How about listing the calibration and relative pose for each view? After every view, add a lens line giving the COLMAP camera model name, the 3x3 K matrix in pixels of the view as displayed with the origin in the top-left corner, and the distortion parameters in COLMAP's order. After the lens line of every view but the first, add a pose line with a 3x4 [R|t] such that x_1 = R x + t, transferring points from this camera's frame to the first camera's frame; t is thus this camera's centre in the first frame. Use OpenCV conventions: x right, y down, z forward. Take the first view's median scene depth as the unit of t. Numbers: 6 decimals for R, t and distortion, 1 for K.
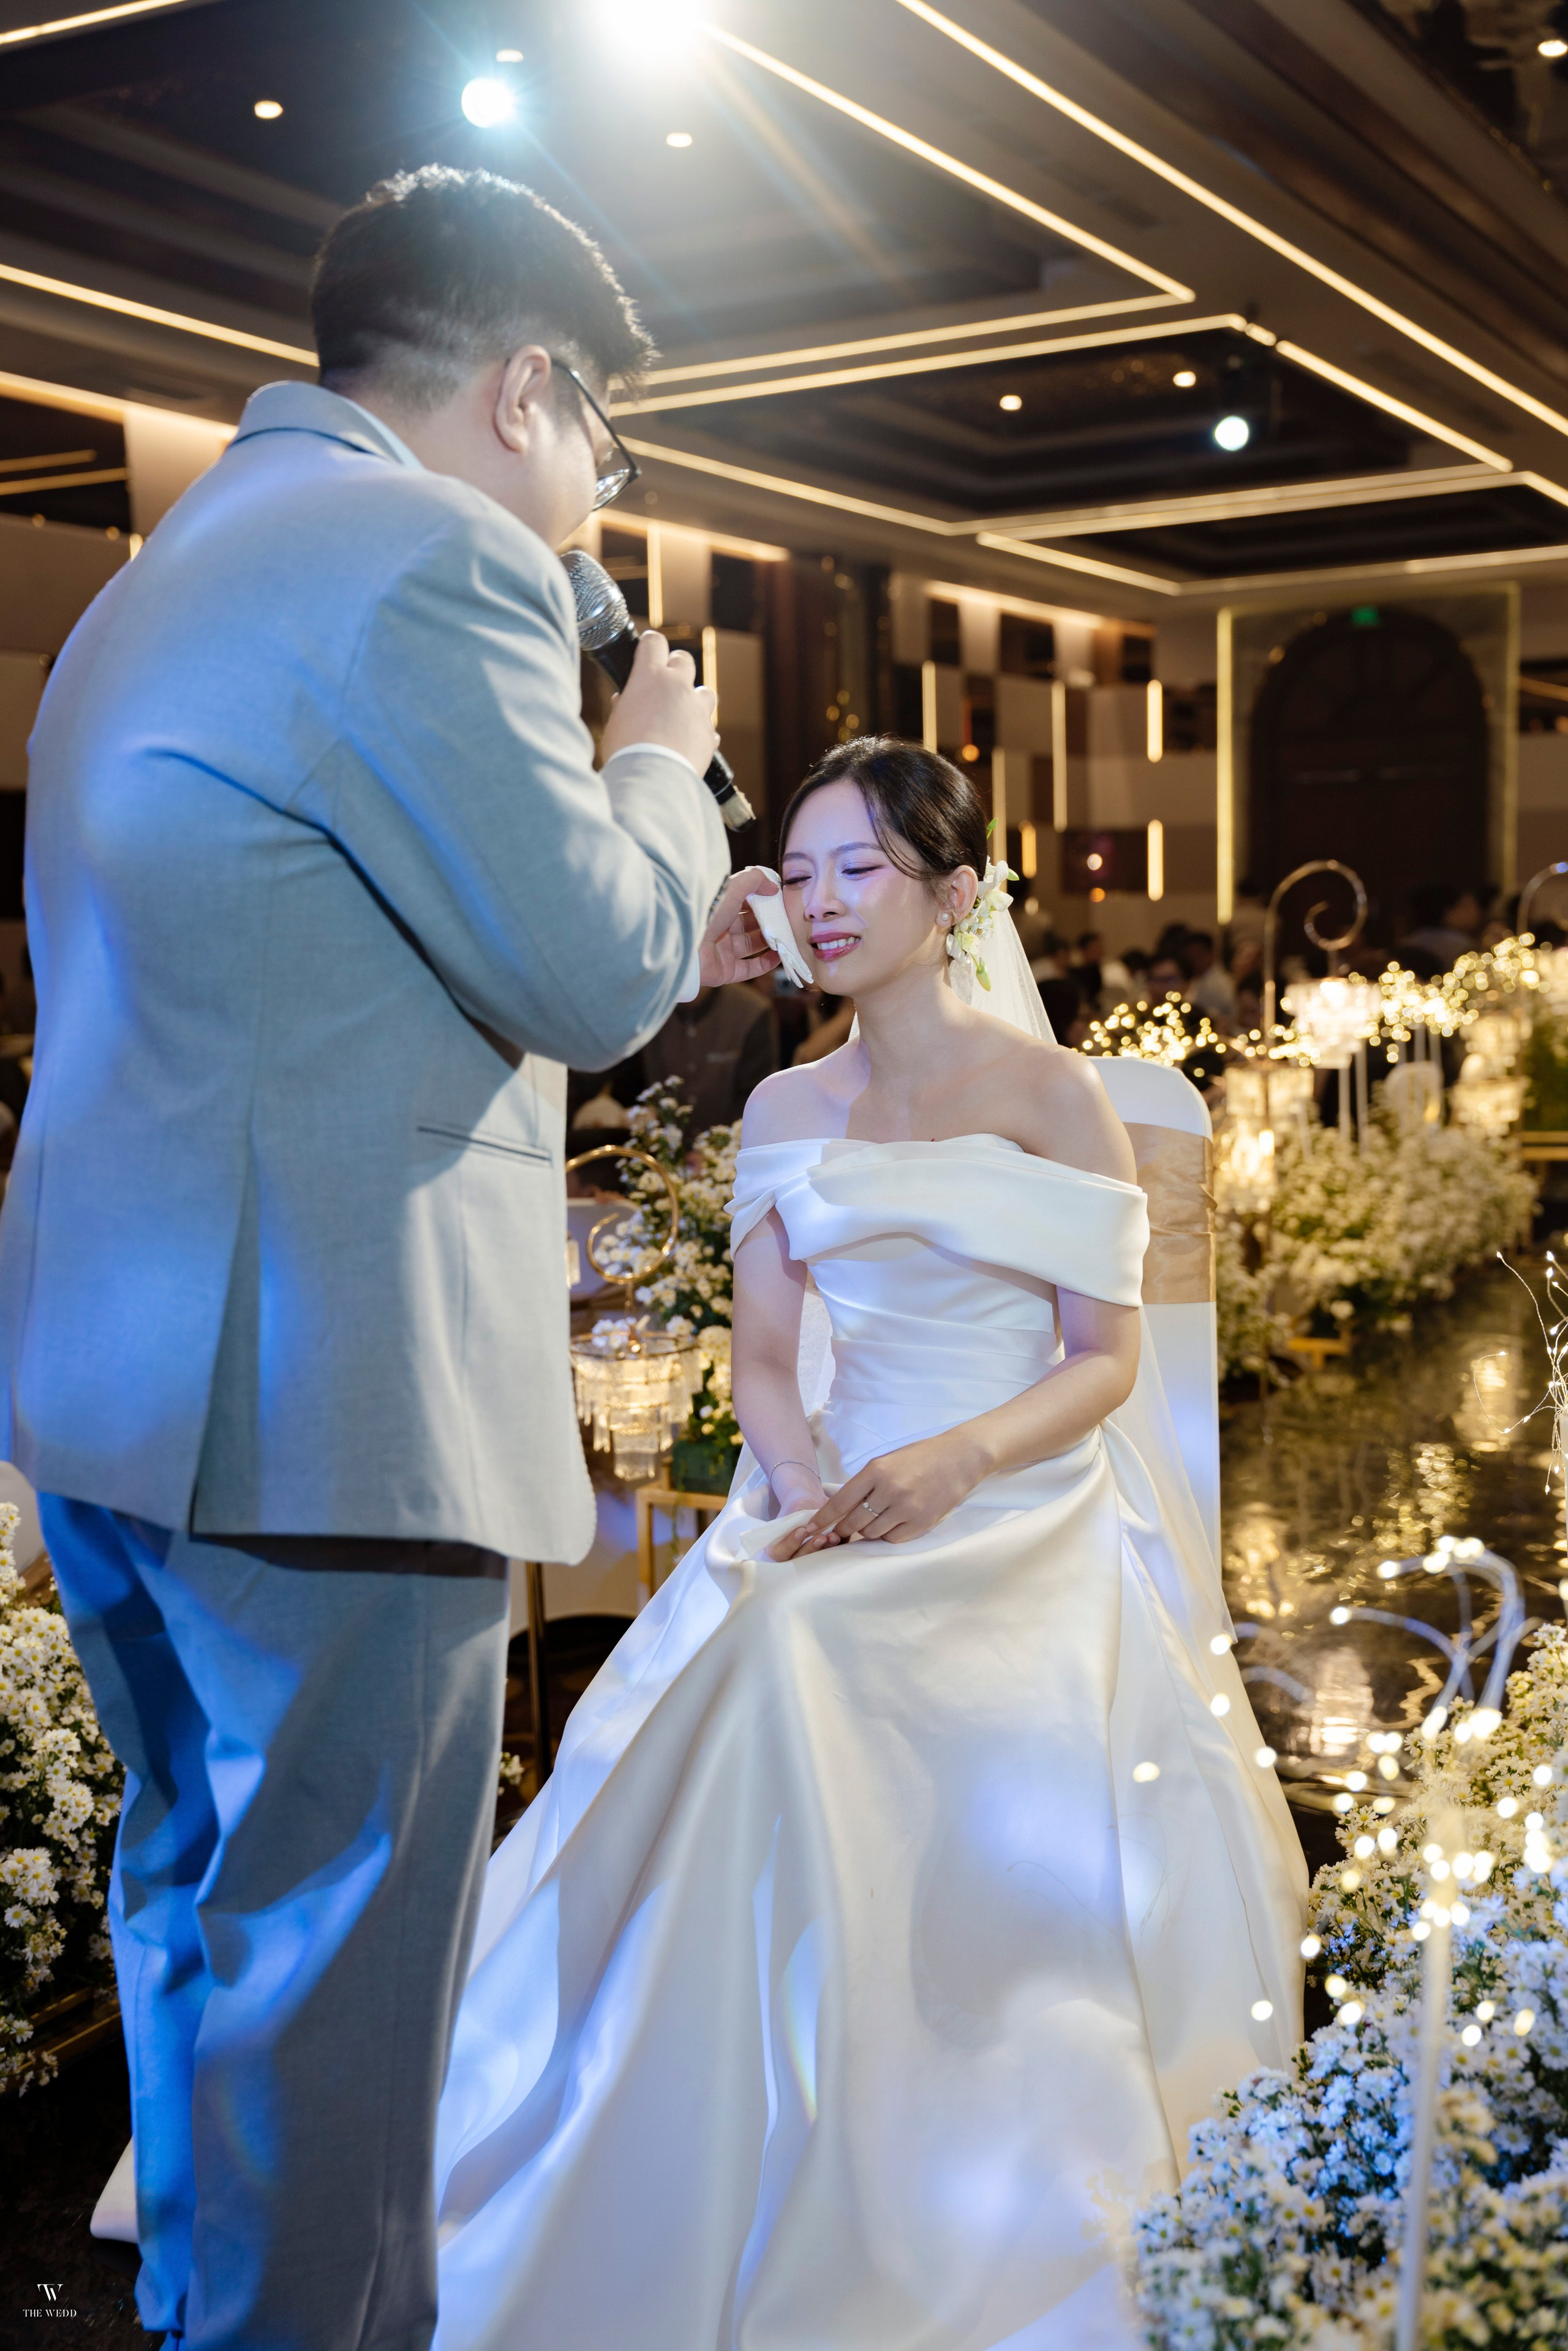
lens RADIAL K [[2577.6, 0, 707.2], [0, 2577.6, 1204.6], [0, 0, 1]] dist [0.037680, 0.000000]
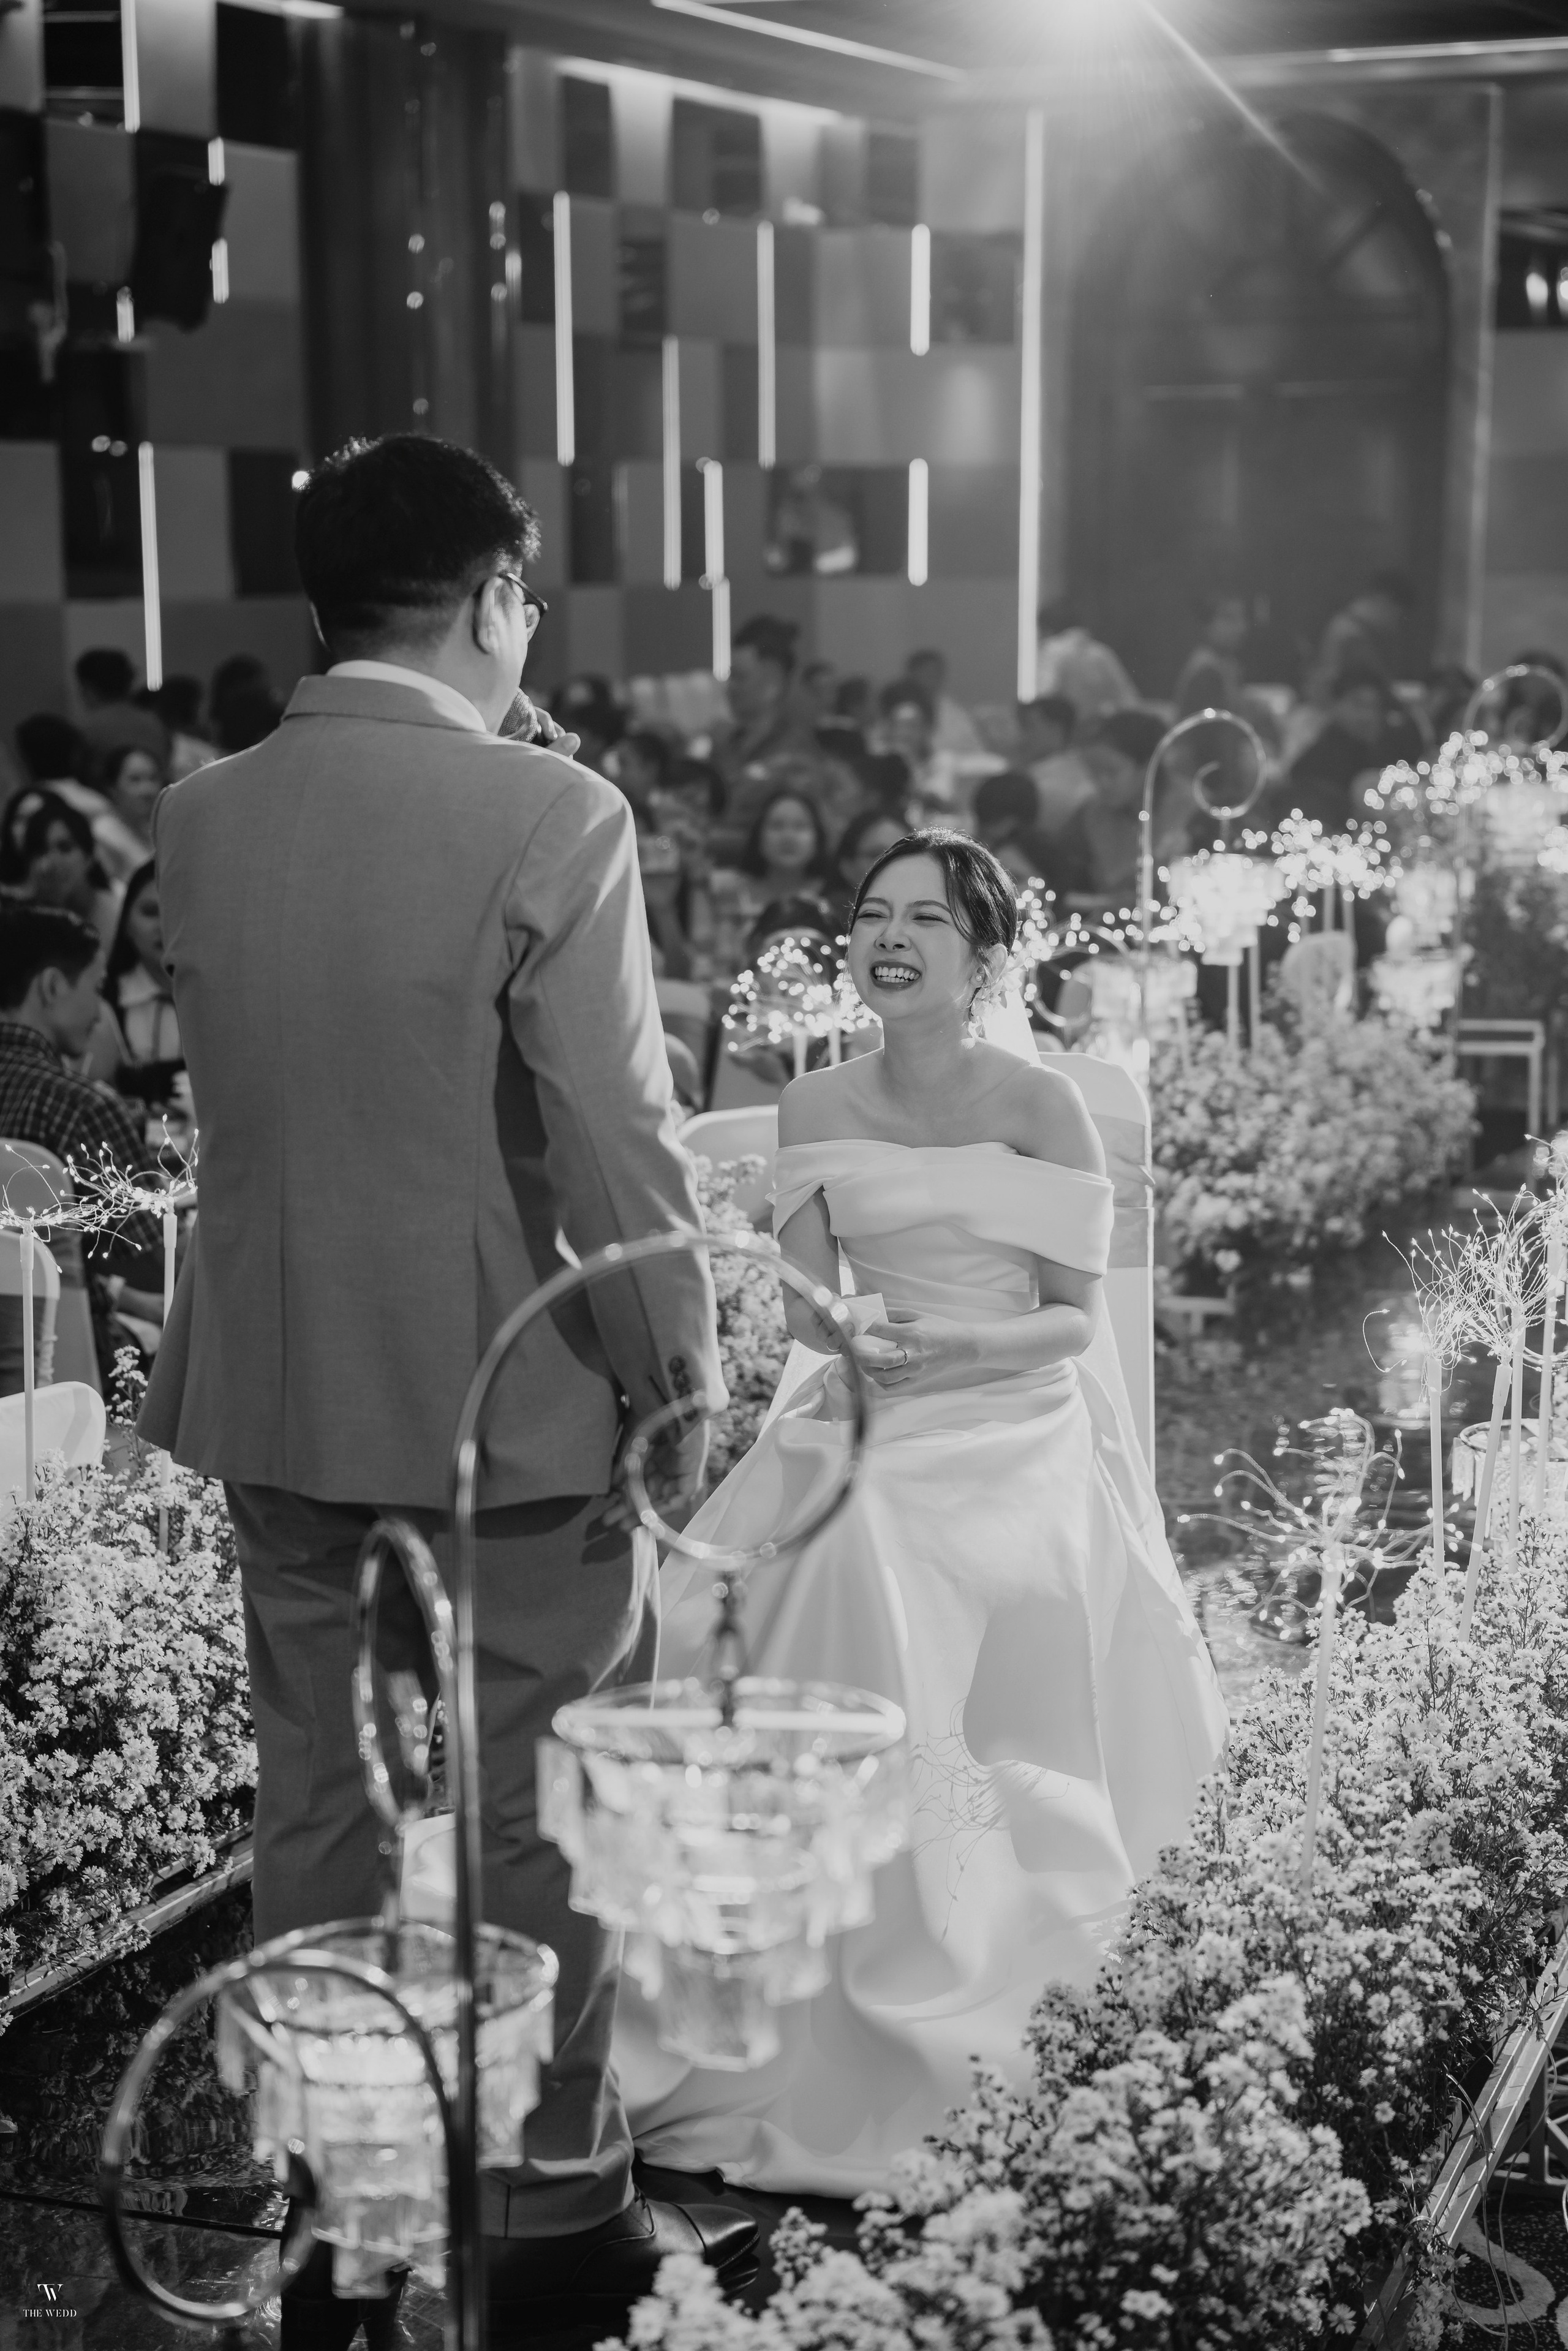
lens RADIAL K [[4763.0, 0, 763.8], [0, 4763.0, 1197.8], [0, 0, 1]] dist [0.471845, 0.000000]
pose [[0.988487, 0.002187, 0.151289, -0.118279], [-0.006886, 0.999510, 0.030542, -0.022547], [-0.151148, -0.031232, 0.988018, -0.432789]]
